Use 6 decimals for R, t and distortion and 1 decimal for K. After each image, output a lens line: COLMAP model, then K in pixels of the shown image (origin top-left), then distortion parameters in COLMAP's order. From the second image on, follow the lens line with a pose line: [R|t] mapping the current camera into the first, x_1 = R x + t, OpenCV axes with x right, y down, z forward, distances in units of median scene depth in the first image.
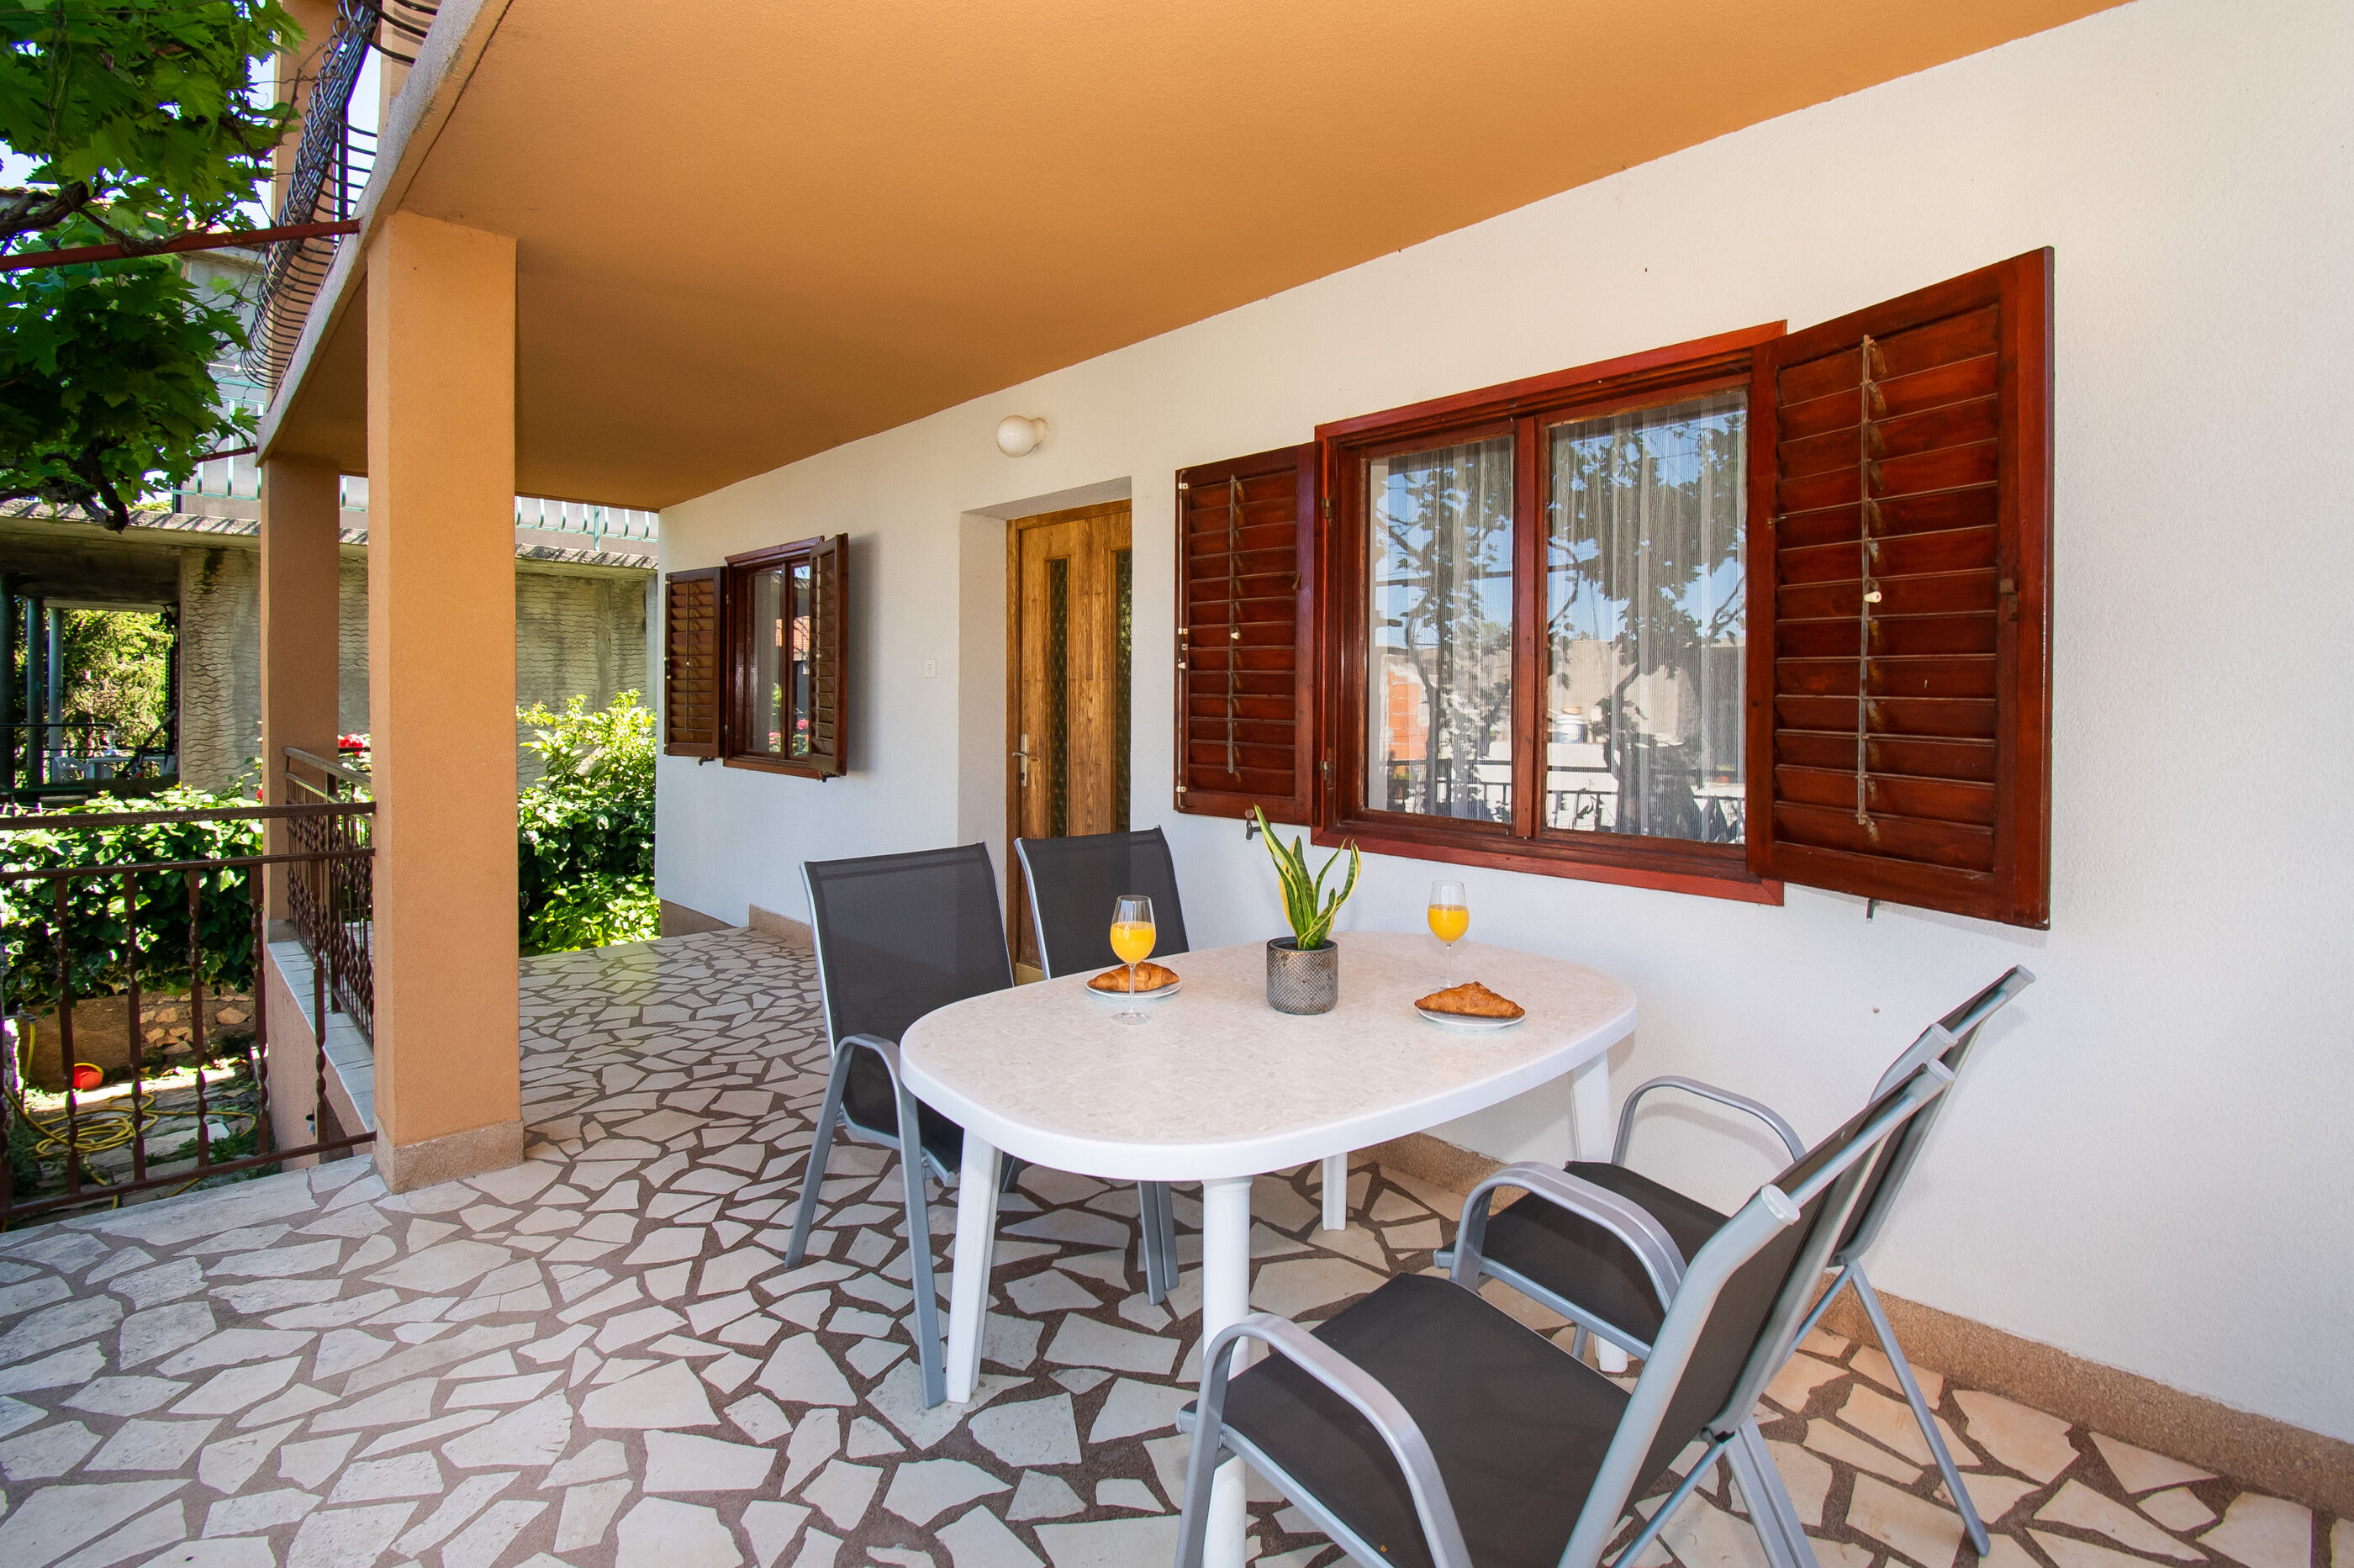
lens RADIAL K [[1029.5, 0, 1180.0], [0, 1029.5, 778.9], [0, 0, 1]] dist [-0.004565, -0.000368]
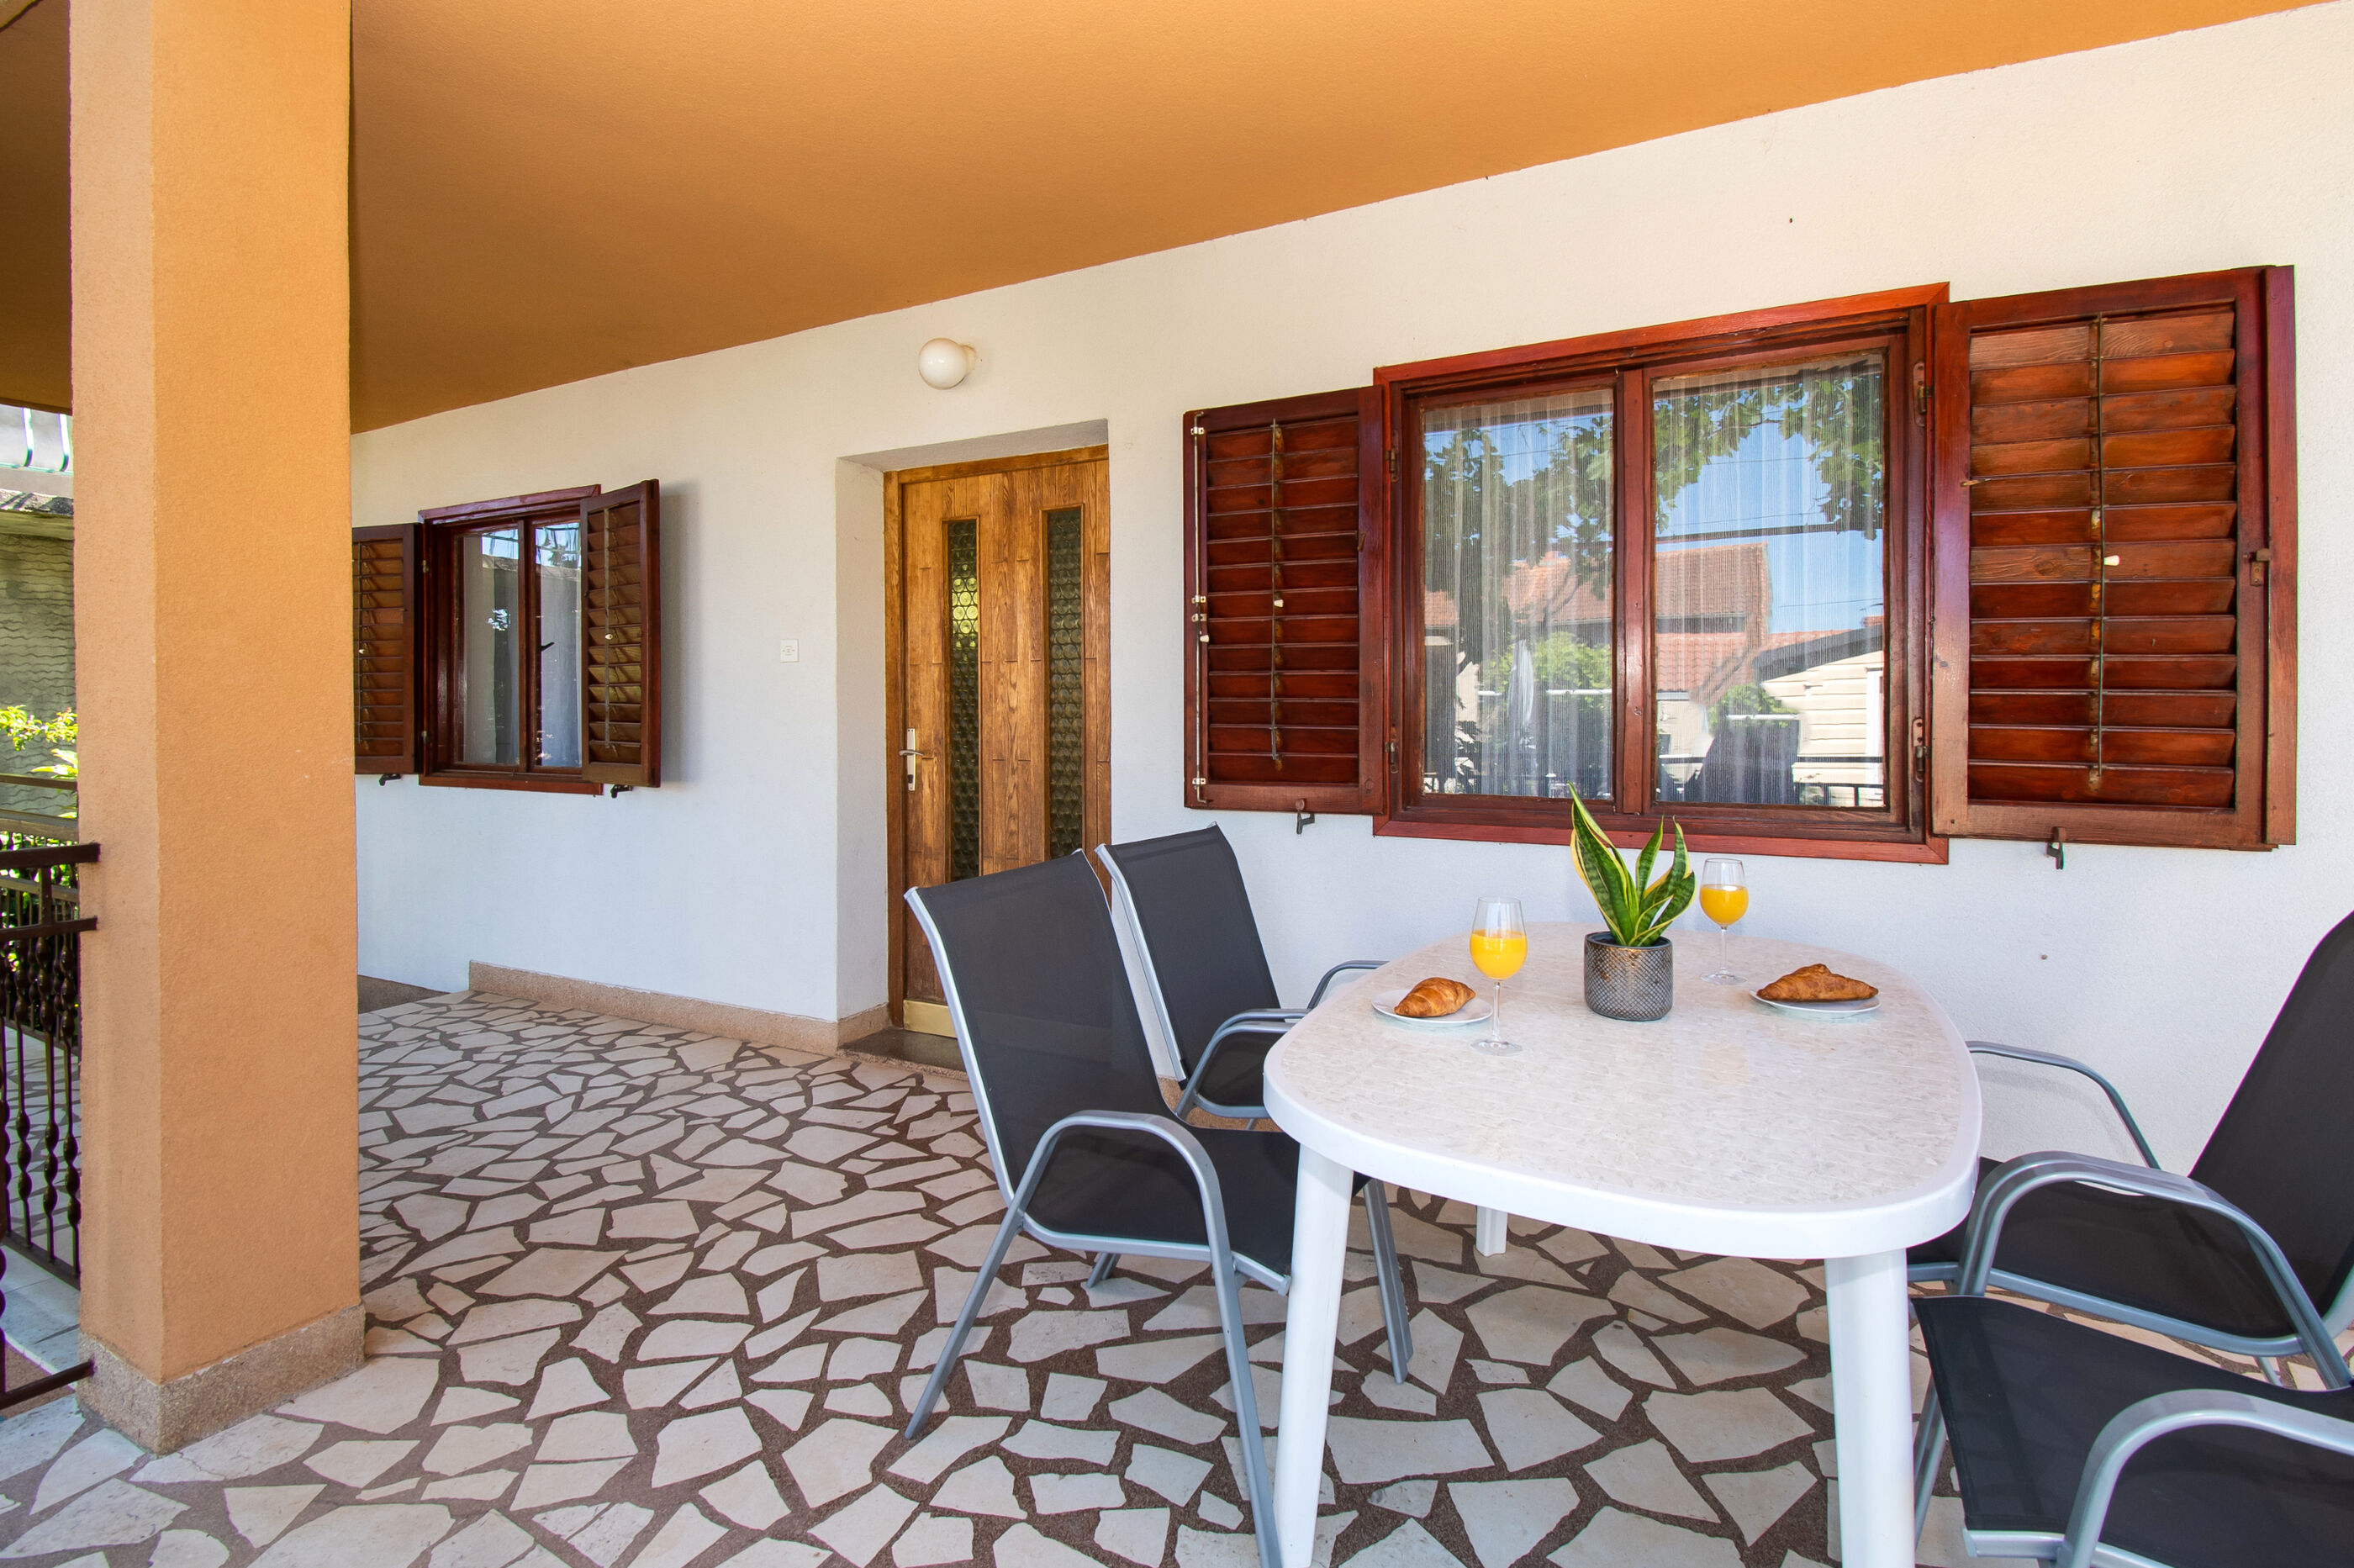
lens RADIAL K [[1046.9, 0, 1180.3], [0, 1046.9, 796.6], [0, 0, 1]] dist [-0.007930, -0.000761]
pose [[0.948944, -0.042263, 0.312599, -0.315644], [0.038023, 0.999084, 0.019651, 0.005090], [-0.313143, -0.006762, 0.949682, 0.175425]]
